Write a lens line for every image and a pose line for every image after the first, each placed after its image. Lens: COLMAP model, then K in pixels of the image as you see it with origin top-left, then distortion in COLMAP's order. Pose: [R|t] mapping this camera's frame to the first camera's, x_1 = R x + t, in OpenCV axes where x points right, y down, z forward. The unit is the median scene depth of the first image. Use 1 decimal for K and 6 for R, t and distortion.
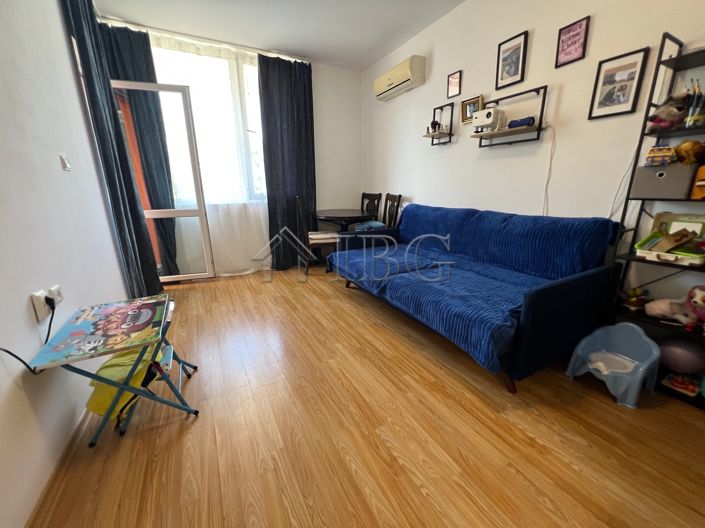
lens RADIAL K [[283.8, 0, 352.5], [0, 283.8, 261.9], [0, 0, 1]] dist [-0.001314, -0.000706]
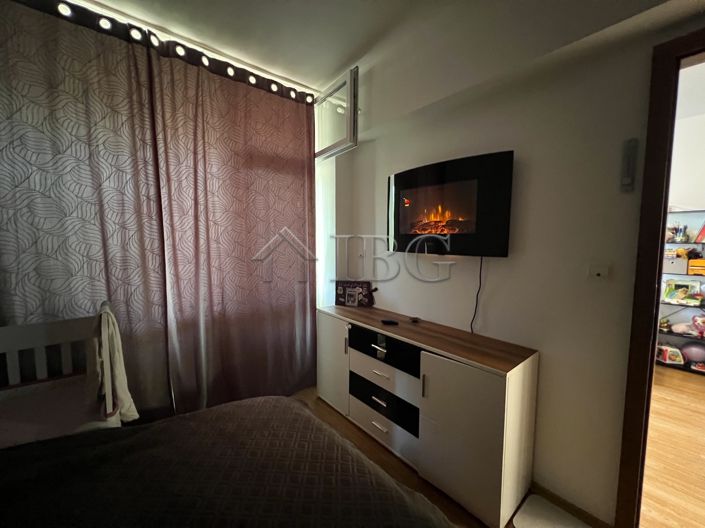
lens RADIAL K [[283.8, 0, 352.1], [0, 283.8, 264.2], [0, 0, 1]] dist [-0.001314, -0.000706]
pose [[0.979579, -0.006830, 0.200943, -1.405041], [0.042138, 0.984202, -0.171964, -0.028867], [-0.196593, 0.176920, 0.964391, -0.473662]]
